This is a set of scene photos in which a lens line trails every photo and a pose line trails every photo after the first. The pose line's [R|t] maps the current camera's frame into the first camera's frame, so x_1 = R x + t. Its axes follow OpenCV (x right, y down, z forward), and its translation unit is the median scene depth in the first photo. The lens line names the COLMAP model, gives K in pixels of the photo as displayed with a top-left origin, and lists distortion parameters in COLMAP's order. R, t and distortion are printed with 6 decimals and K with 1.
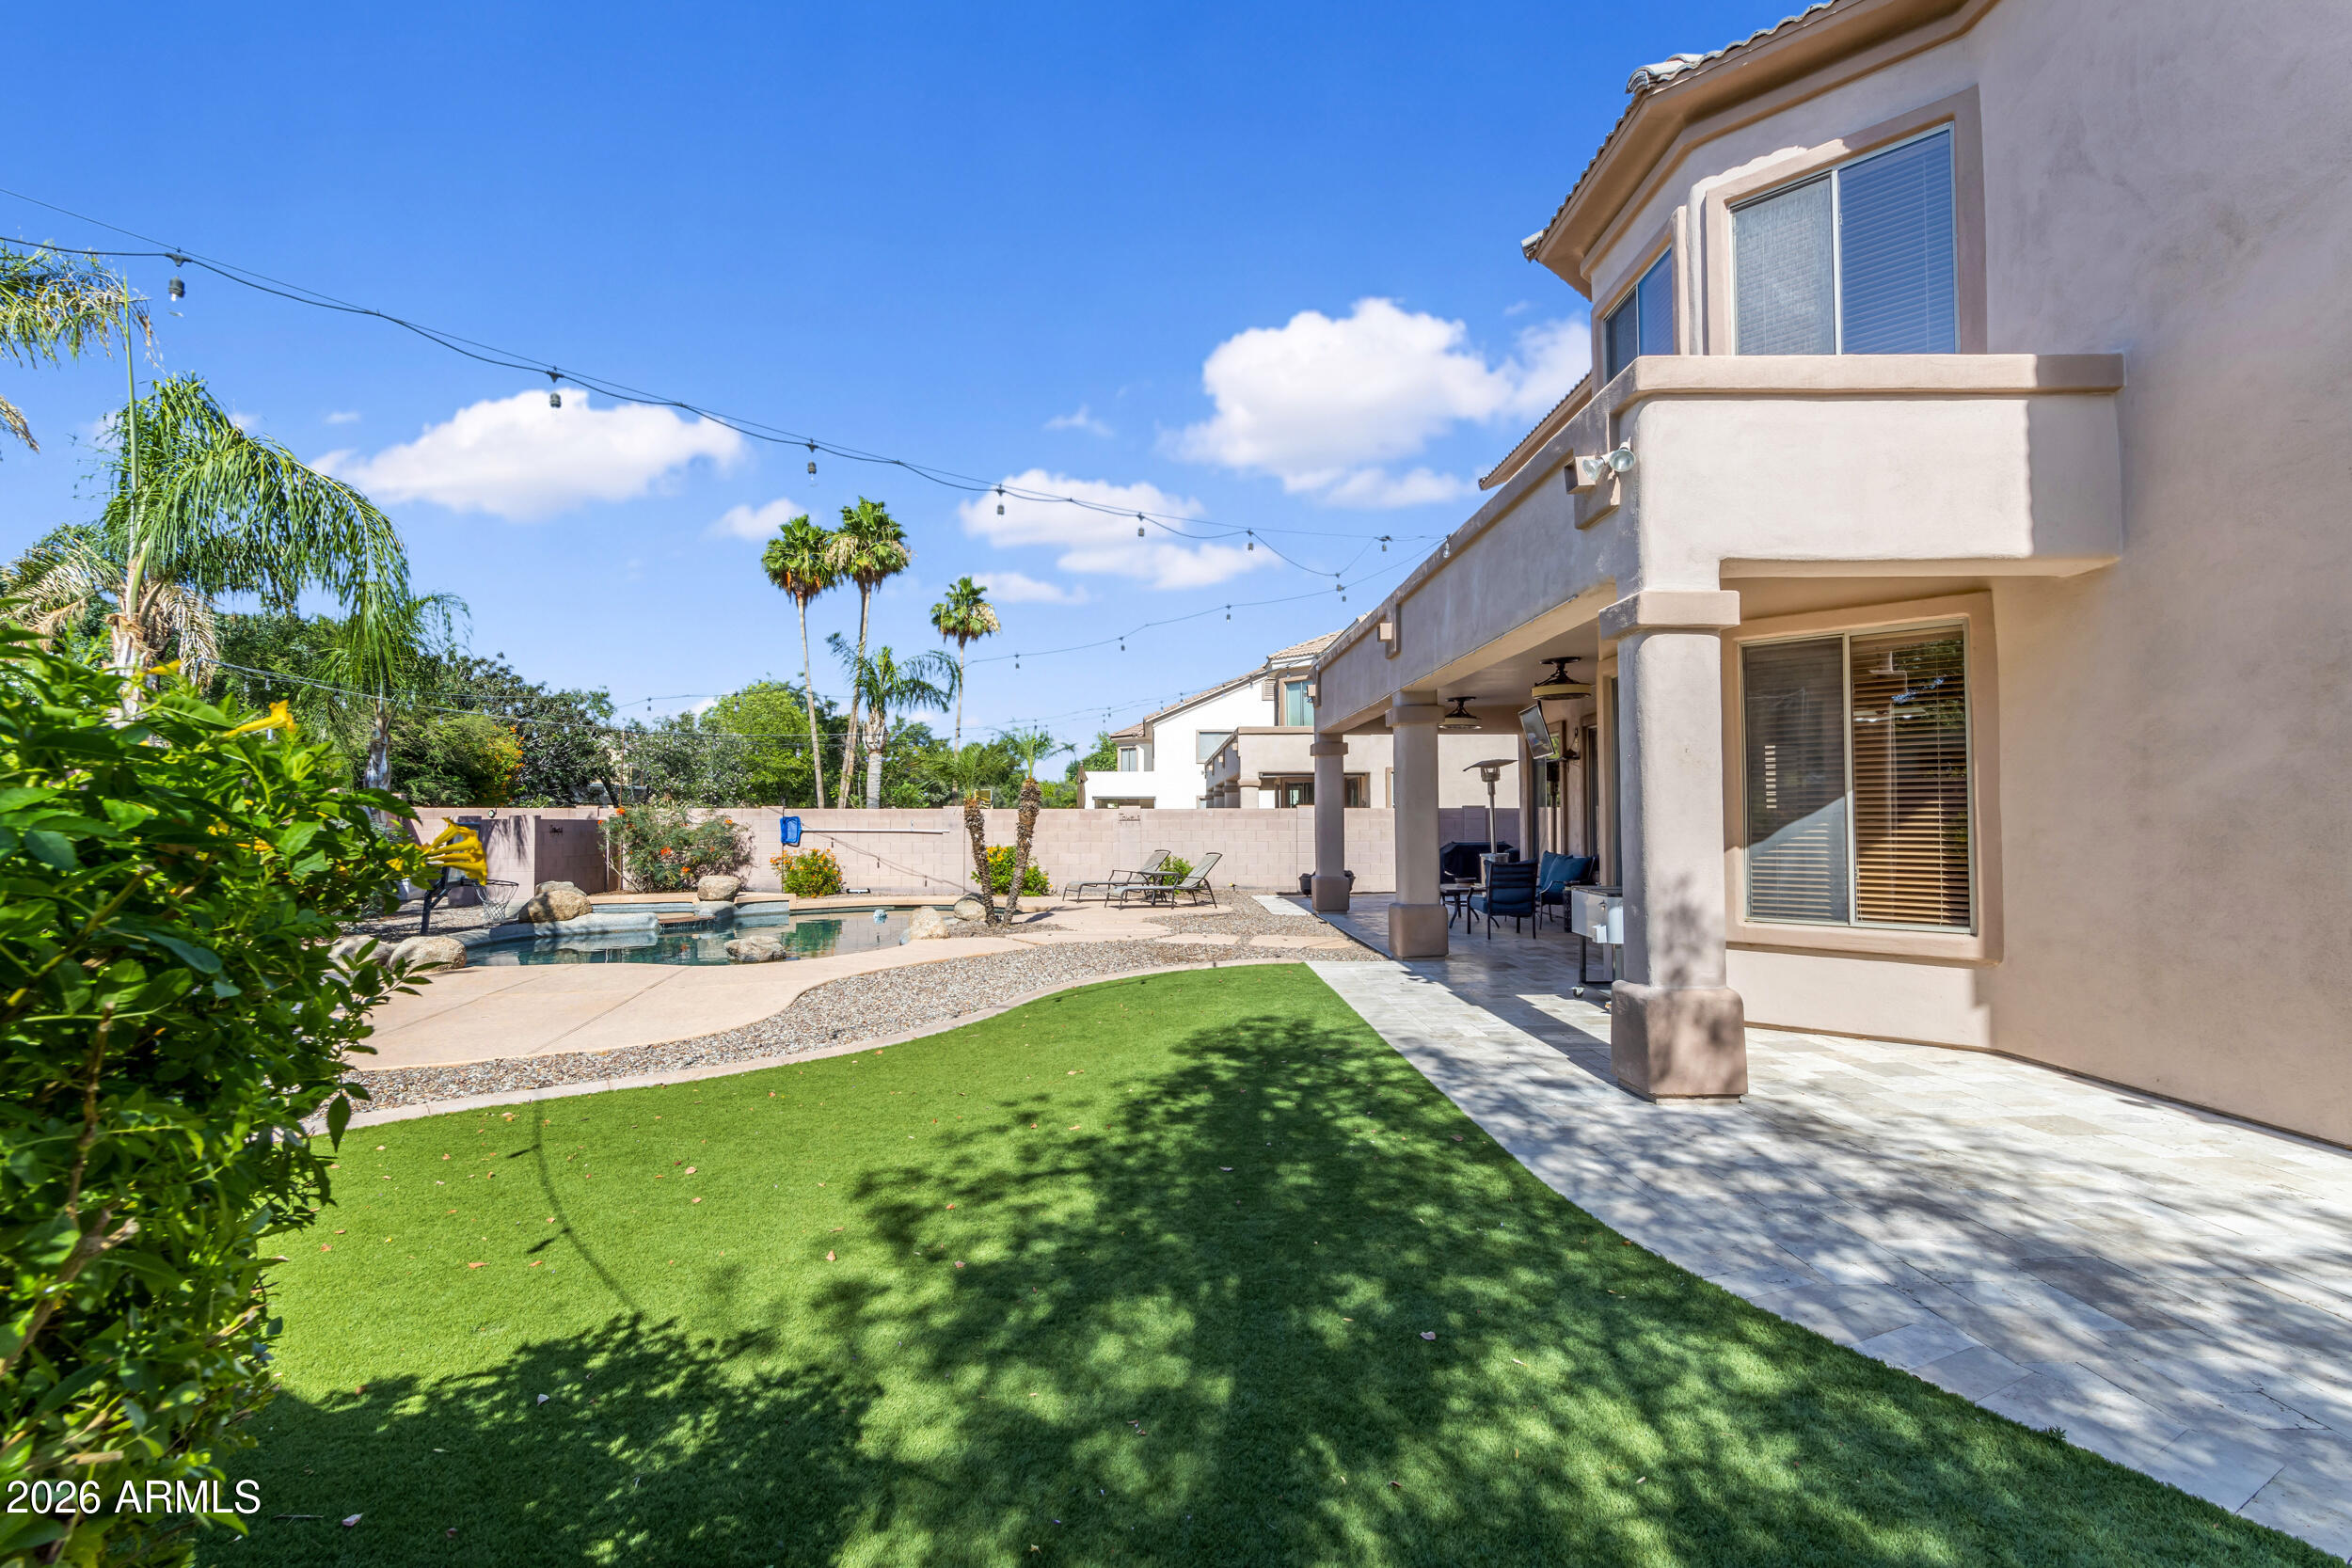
lens RADIAL K [[1073.6, 0, 1161.4], [0, 1073.6, 795.6], [0, 0, 1]] dist [0.006669, 0.000073]
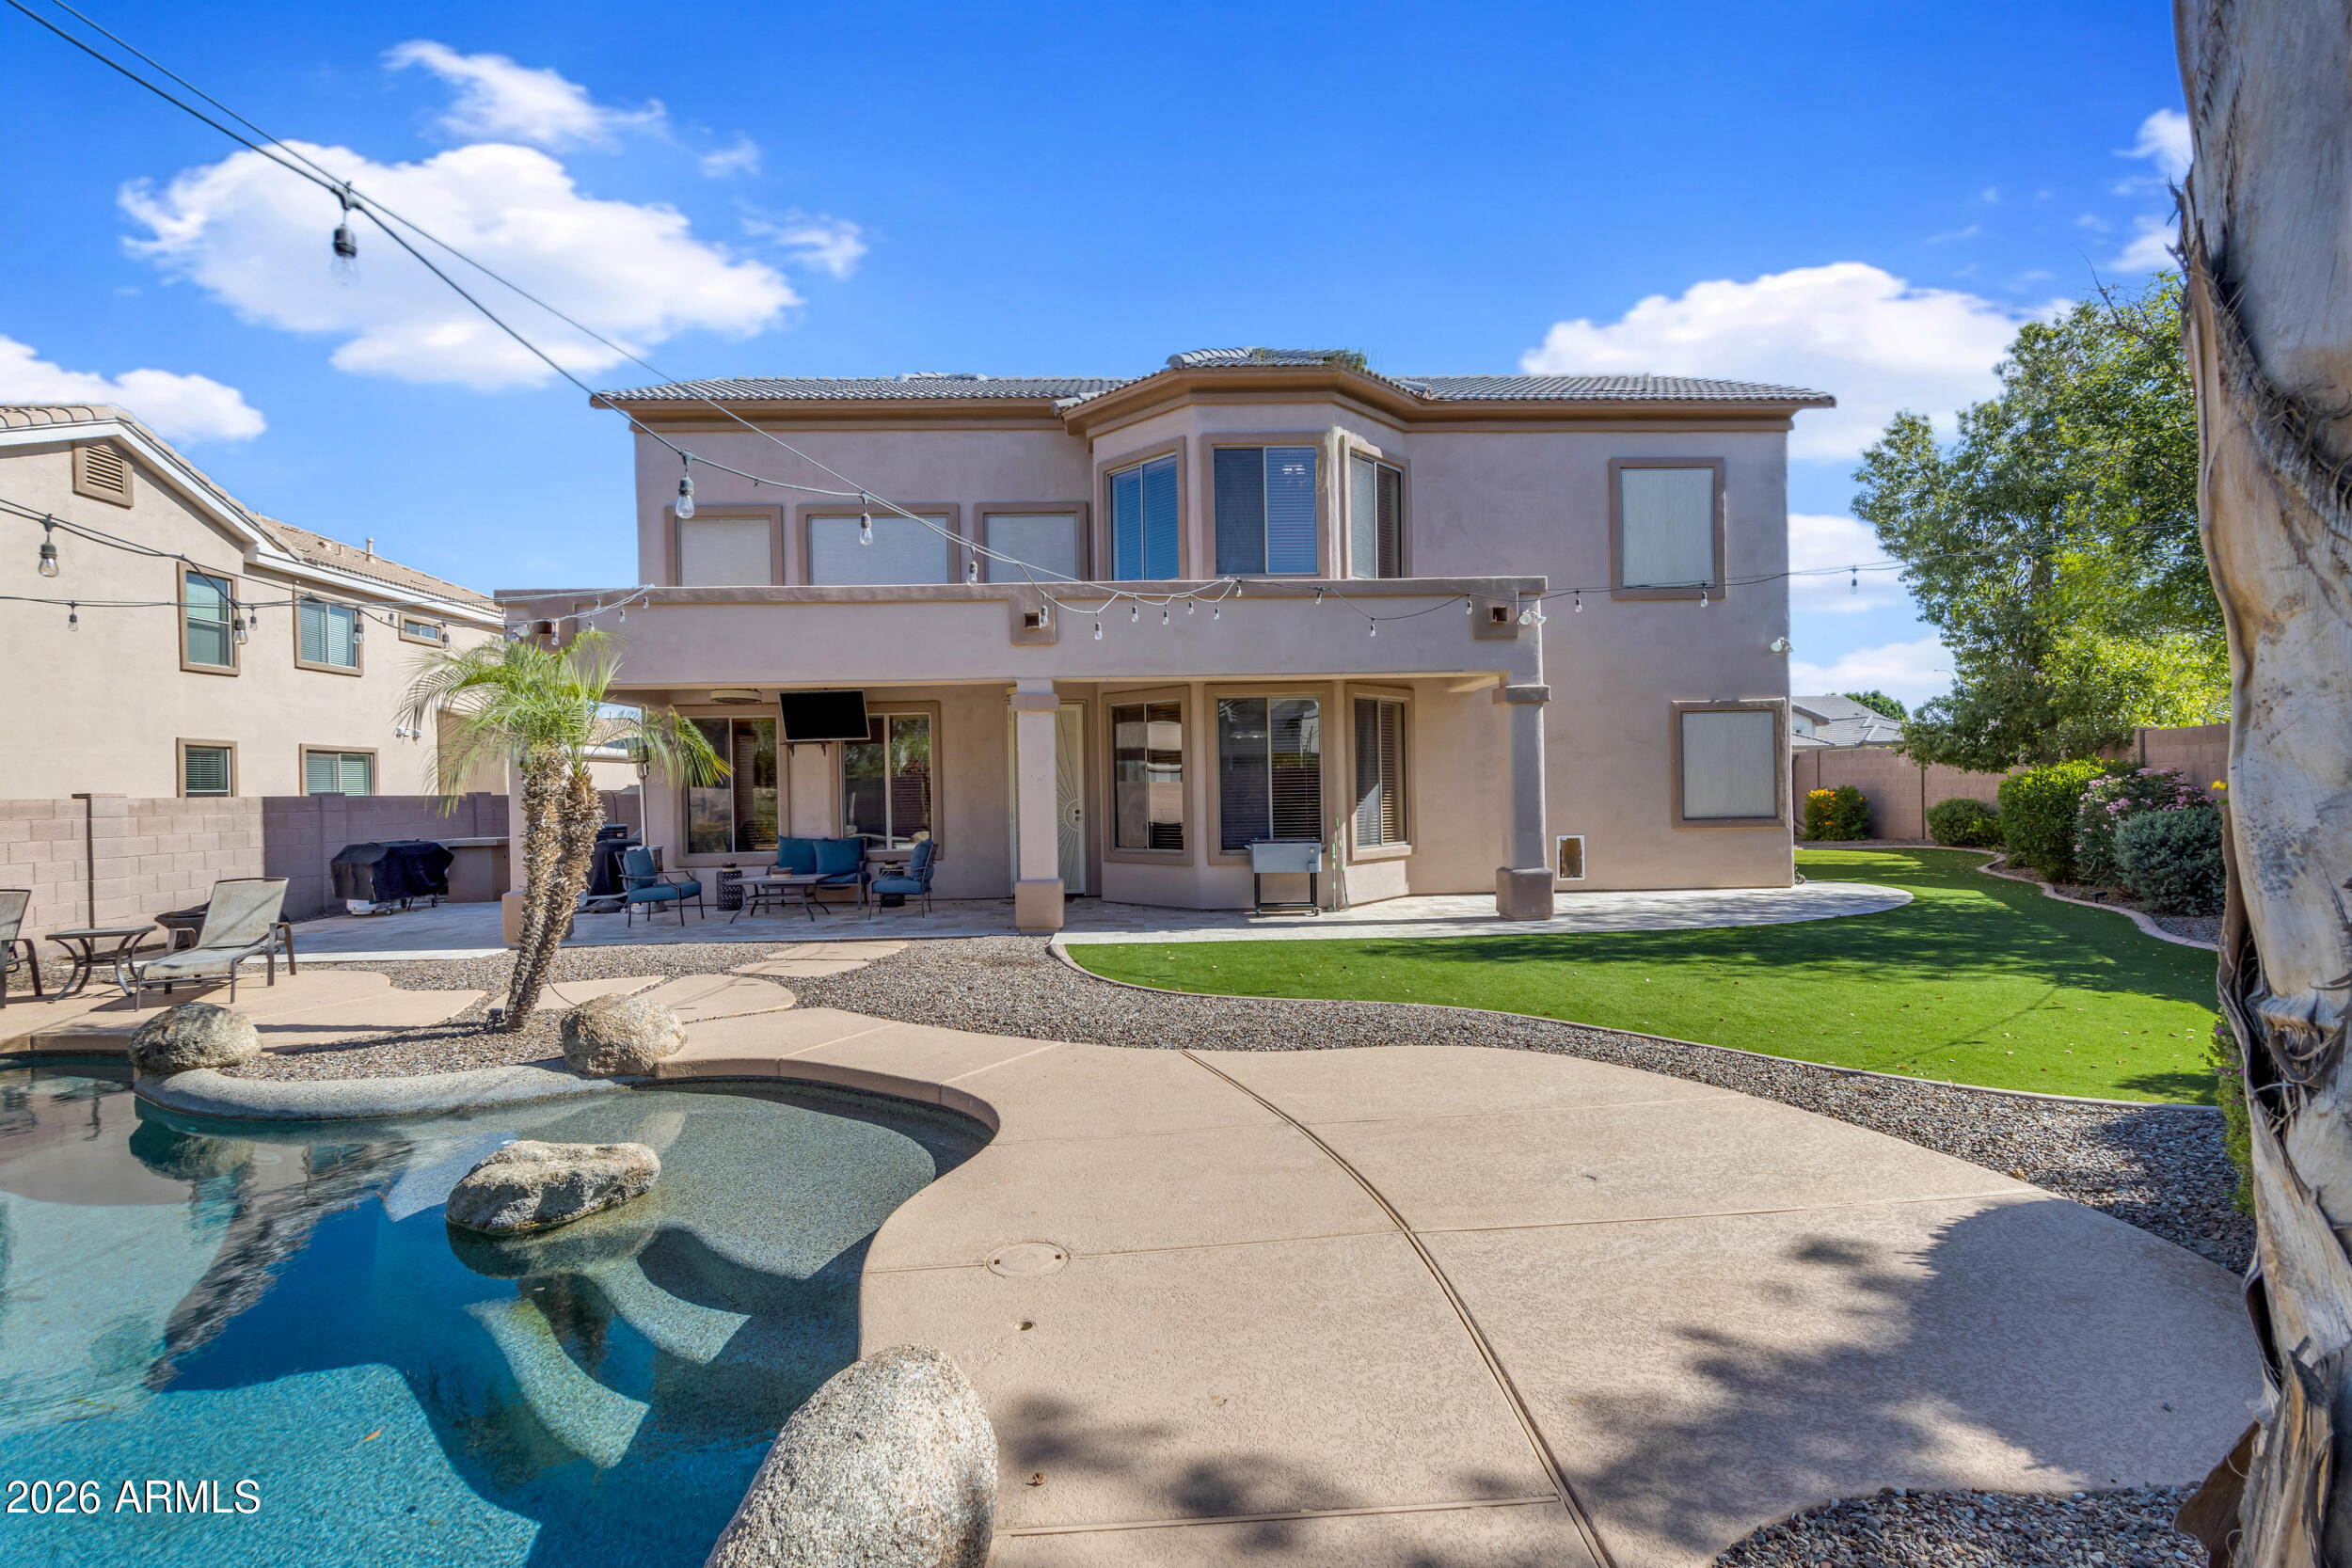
lens RADIAL K [[1075.2, 0, 1175.1], [0, 1075.2, 779.8], [0, 0, 1]] dist [0.000197, 0.000372]
pose [[-0.028598, 0.006182, 0.999572, -1.407275], [-0.003629, 0.999974, -0.006289, 0.013301], [-0.999584, -0.003808, -0.028575, 1.511014]]
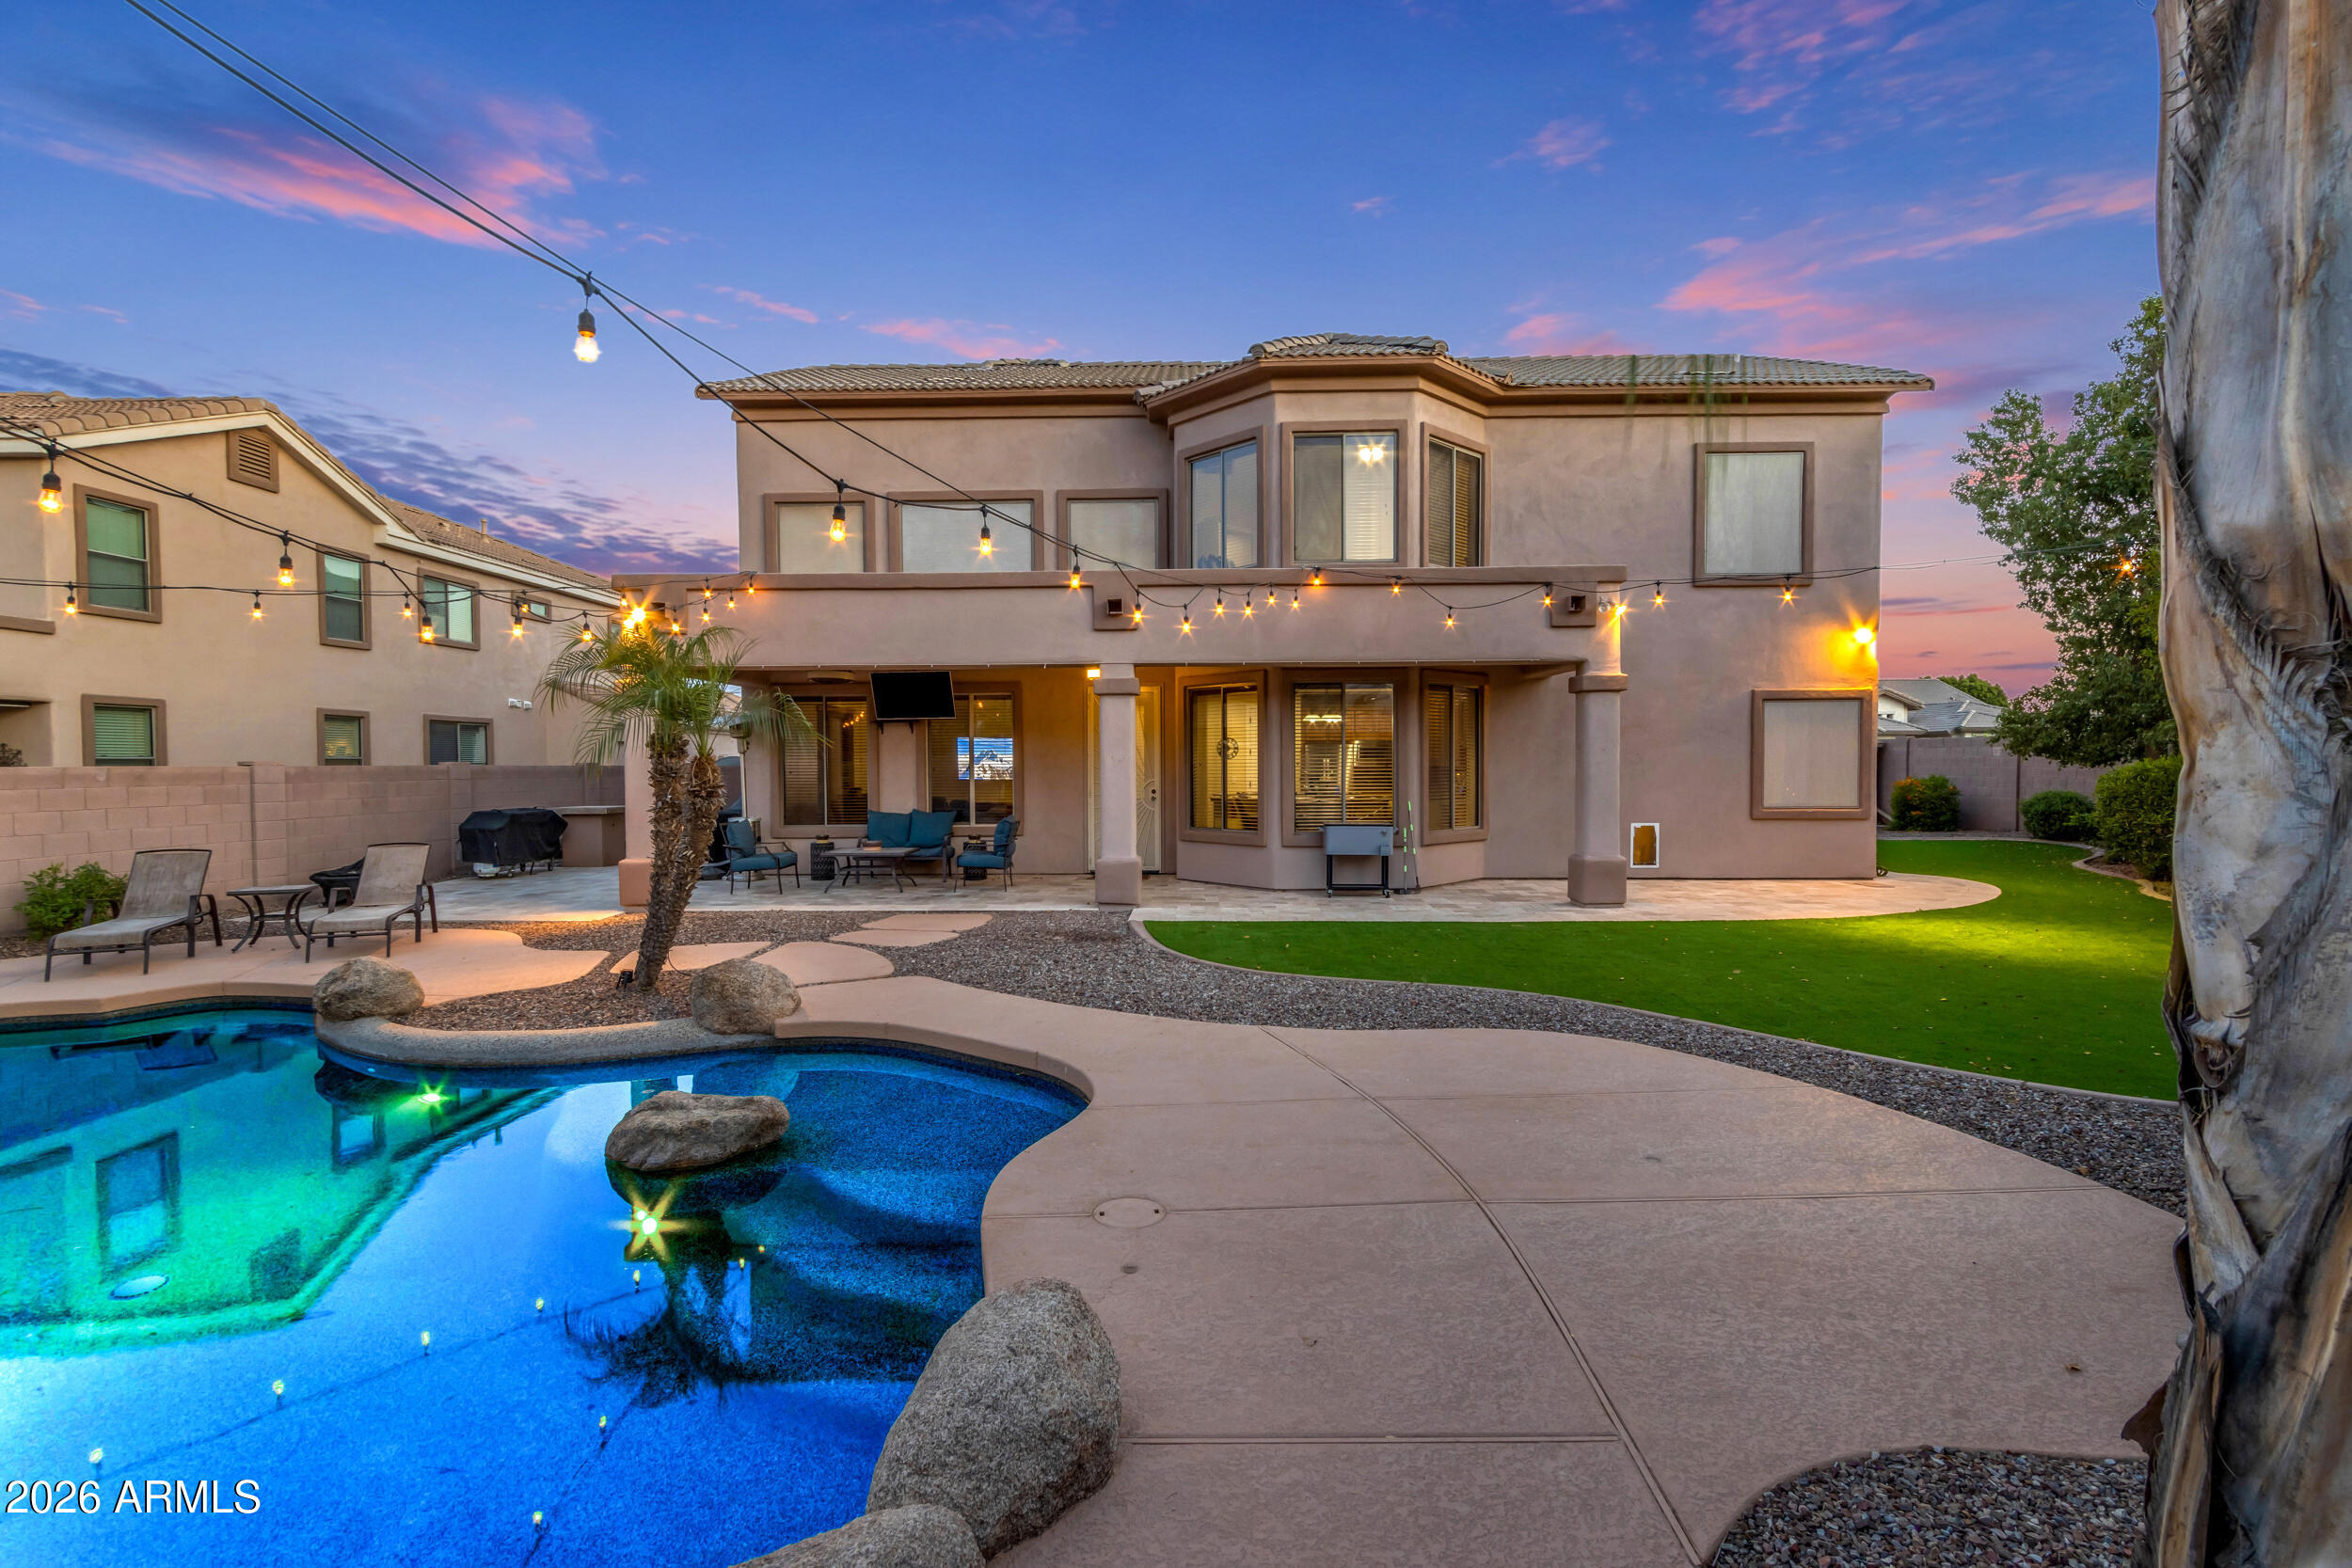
lens RADIAL K [[1066.2, 0, 1176.0], [0, 1066.2, 784.0], [0, 0, 1]] dist [0.002033, 0.000455]
pose [[0.034403, -0.019557, 0.999217, -1.444689], [-0.017868, 0.999637, 0.020181, 0.002858], [-0.999248, -0.018548, 0.034041, 1.525775]]
